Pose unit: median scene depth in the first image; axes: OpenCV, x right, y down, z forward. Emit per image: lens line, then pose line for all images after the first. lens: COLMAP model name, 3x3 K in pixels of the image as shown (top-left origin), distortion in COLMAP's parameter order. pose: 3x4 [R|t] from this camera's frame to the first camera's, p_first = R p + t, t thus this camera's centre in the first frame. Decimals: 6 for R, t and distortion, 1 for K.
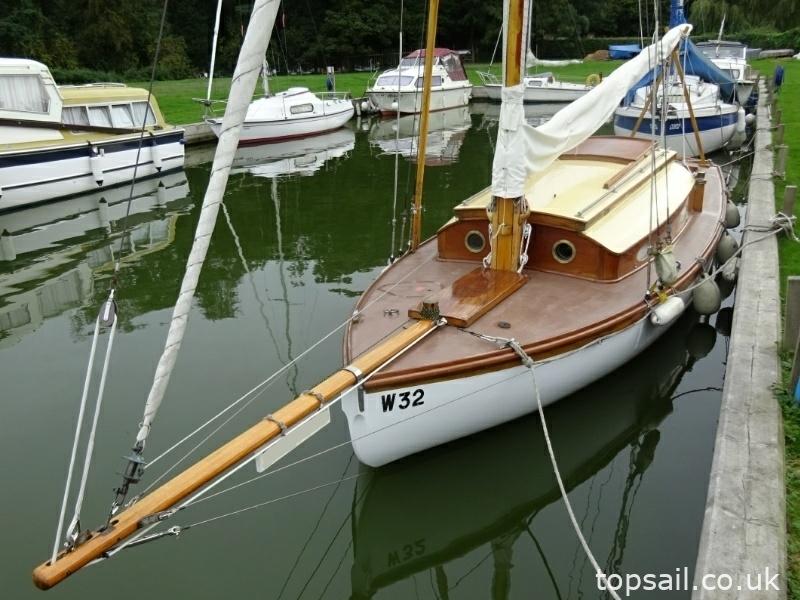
lens RADIAL K [[690.5, 0, 399.4], [0, 690.5, 303.5], [0, 0, 1]] dist [0.001454, -0.044528]
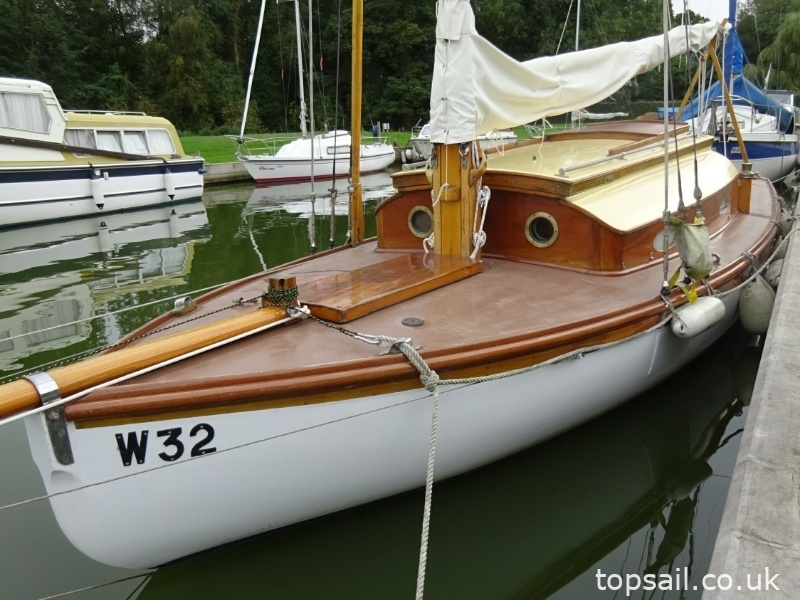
lens RADIAL K [[663.6, 0, 404.3], [0, 663.6, 297.2], [0, 0, 1]] dist [0.005223, 0.019897]
pose [[0.997399, 0.011723, -0.071124, 0.153541], [-0.017327, 0.996749, -0.078690, 0.045881], [0.069971, 0.079718, 0.994359, 0.351110]]
